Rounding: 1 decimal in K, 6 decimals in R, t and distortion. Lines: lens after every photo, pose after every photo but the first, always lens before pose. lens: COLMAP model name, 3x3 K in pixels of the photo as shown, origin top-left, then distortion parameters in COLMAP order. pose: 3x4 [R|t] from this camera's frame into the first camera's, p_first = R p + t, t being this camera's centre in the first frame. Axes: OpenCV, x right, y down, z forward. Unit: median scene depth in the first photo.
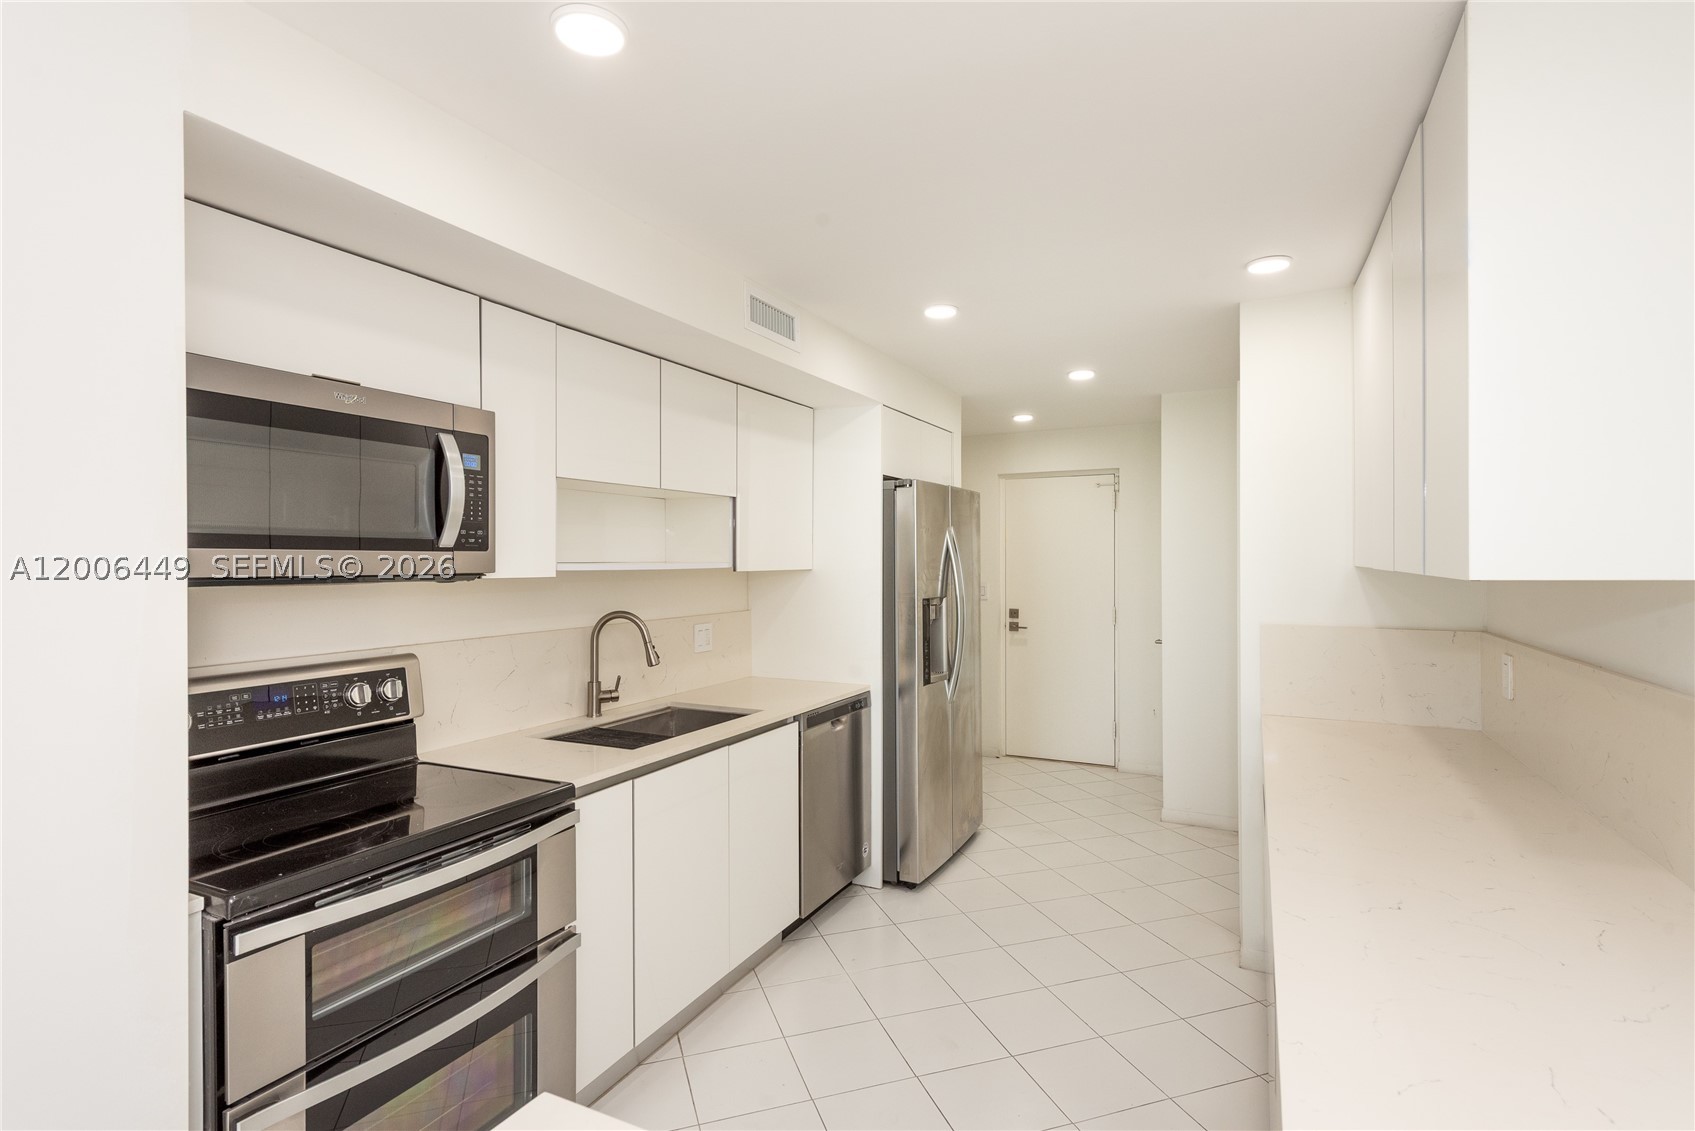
lens RADIAL K [[835.5, 0, 847.6], [0, 835.5, 565.3], [0, 0, 1]] dist [0.020378, 0.000488]
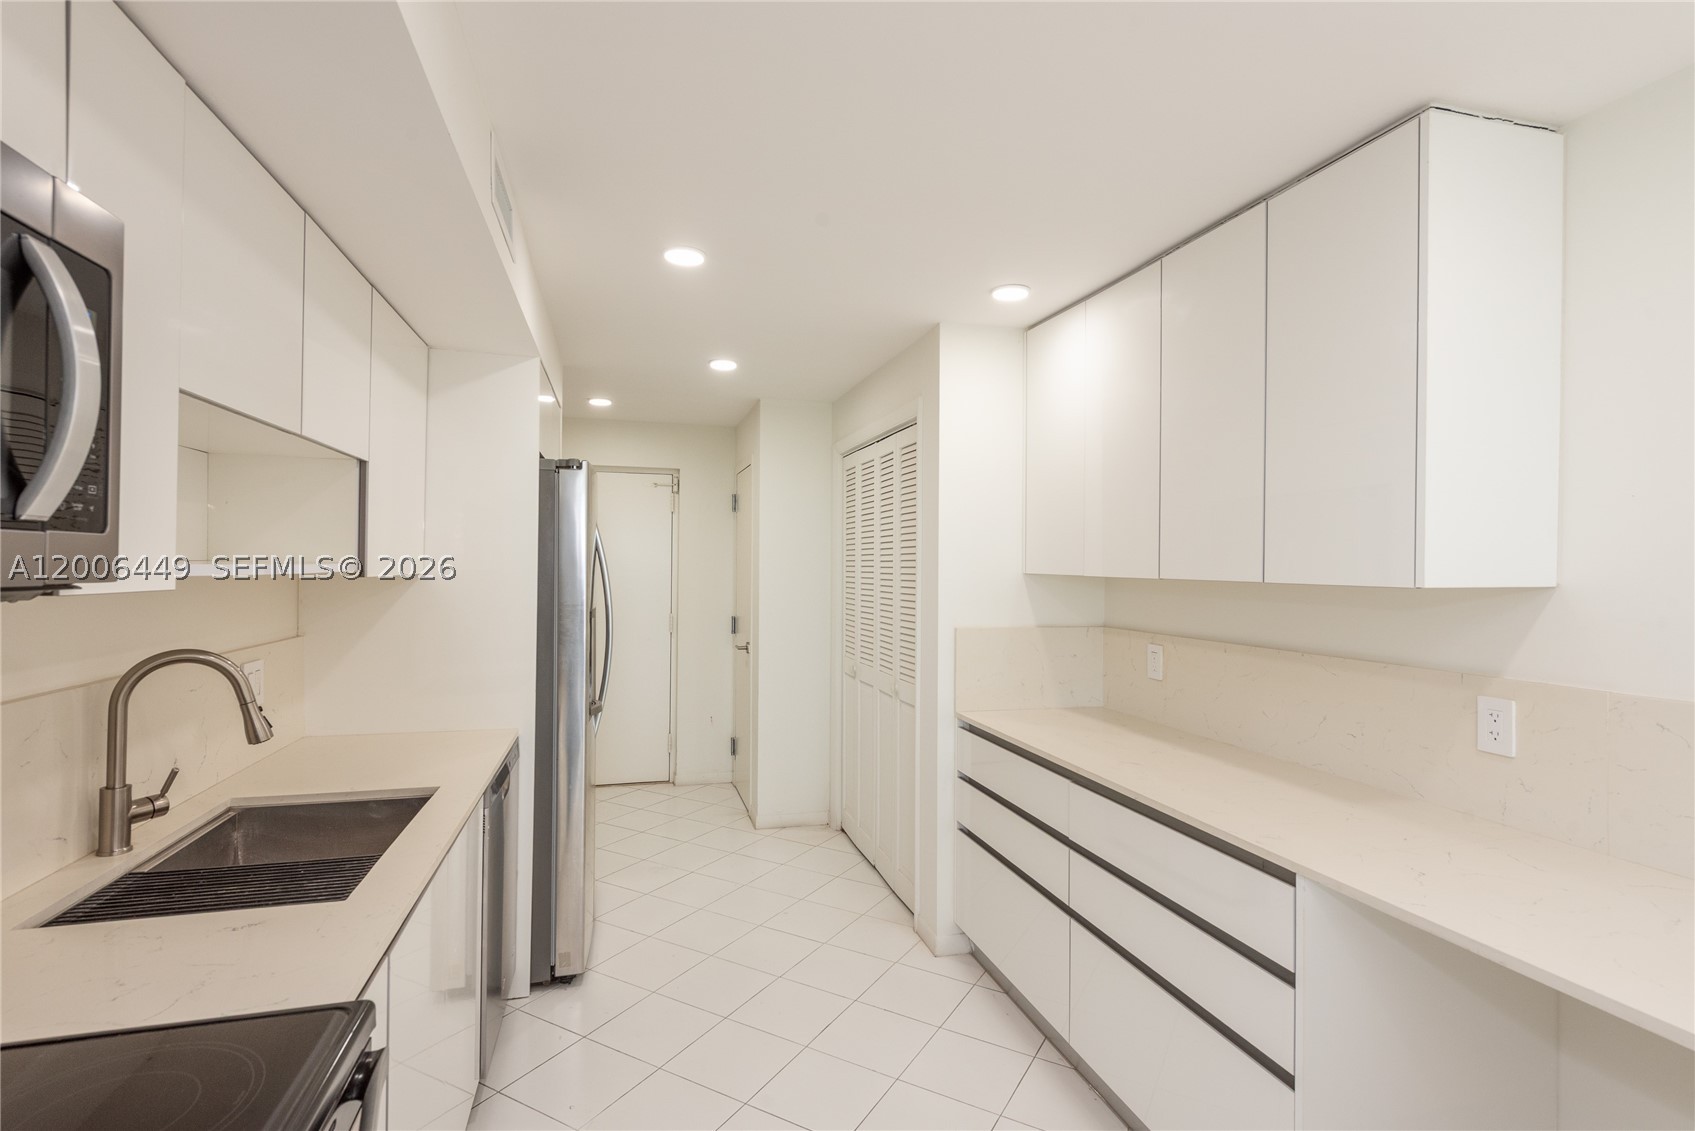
lens RADIAL K [[835.5, 0, 854.6], [0, 835.5, 562.9], [0, 0, 1]] dist [0.020378, 0.000488]
pose [[0.747885, 0.013024, 0.663701, -0.310973], [-0.008485, 0.999913, -0.010060, 0.000001], [-0.663775, 0.001893, 0.747930, 0.291270]]
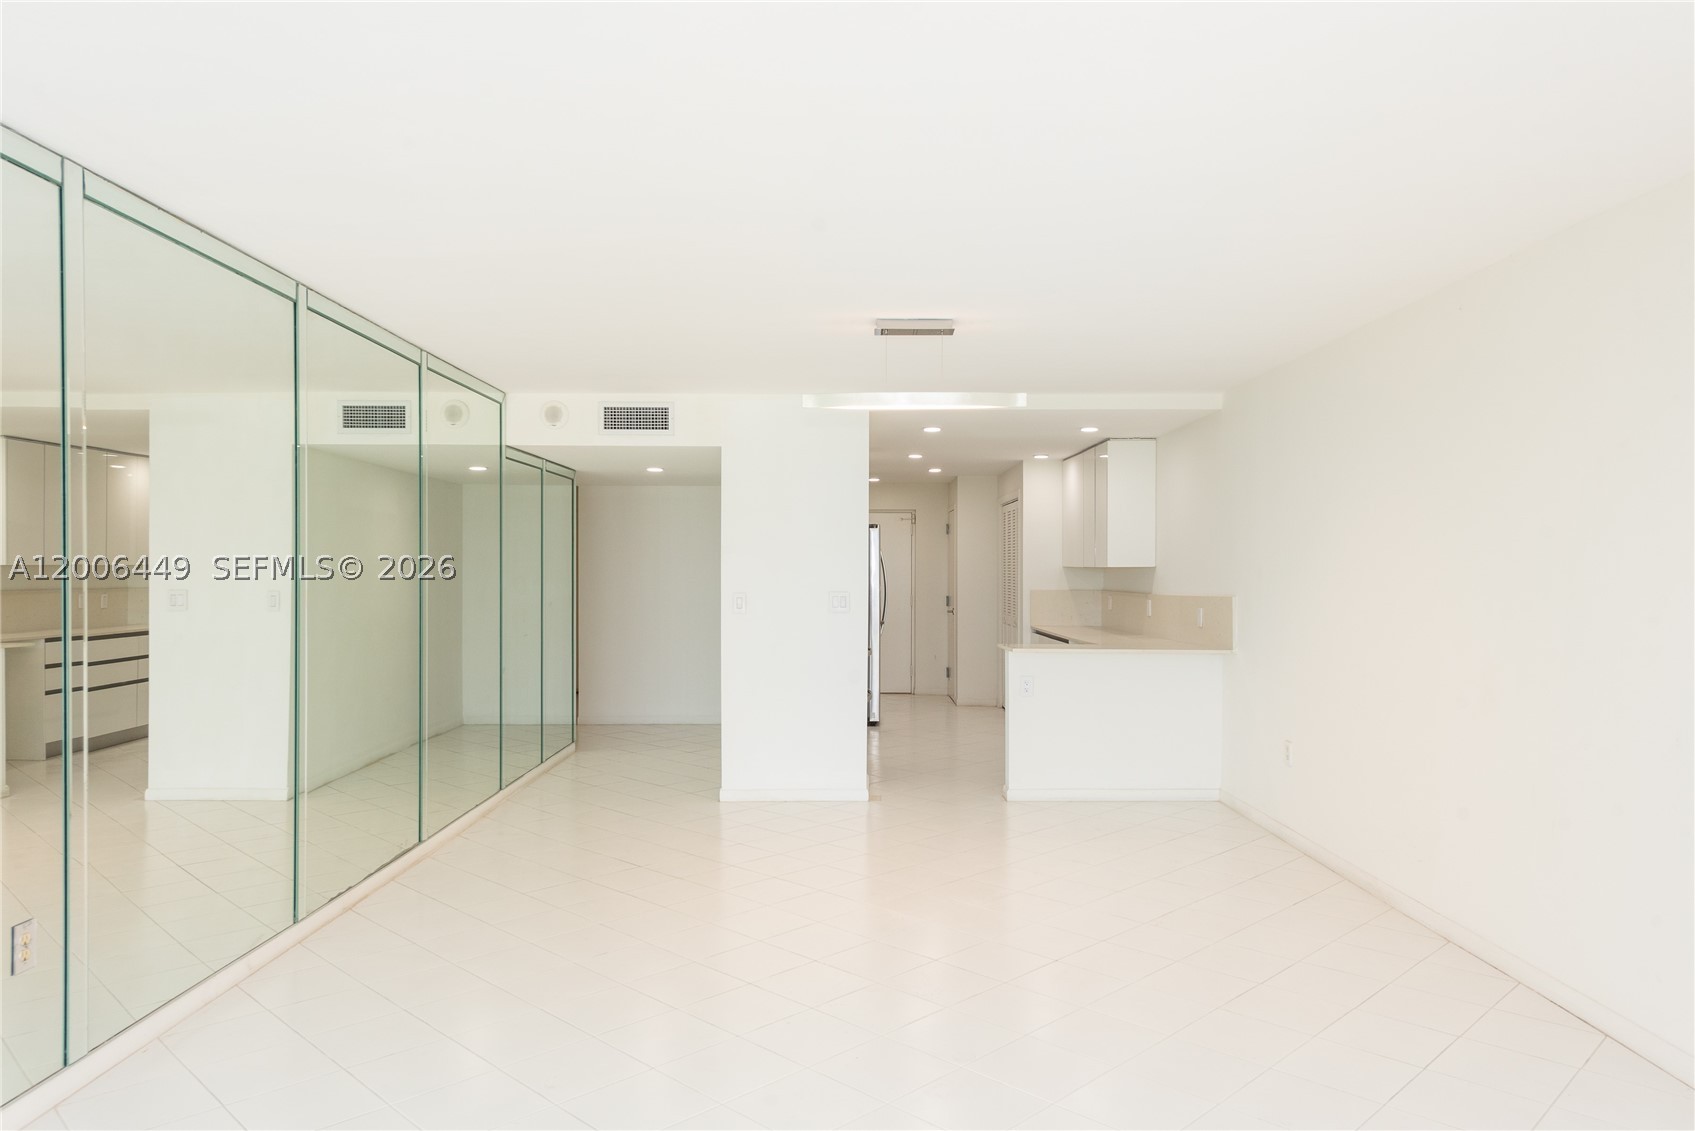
lens RADIAL K [[1133.4, 0, 845.0], [0, 1133.4, 568.1], [0, 0, 1]] dist [0.029232, -0.024695]
pose [[0.899777, 0.007243, 0.436290, -1.479064], [-0.002848, 0.999938, -0.010726, 0.043813], [-0.436340, 0.008409, 0.899742, -1.796396]]
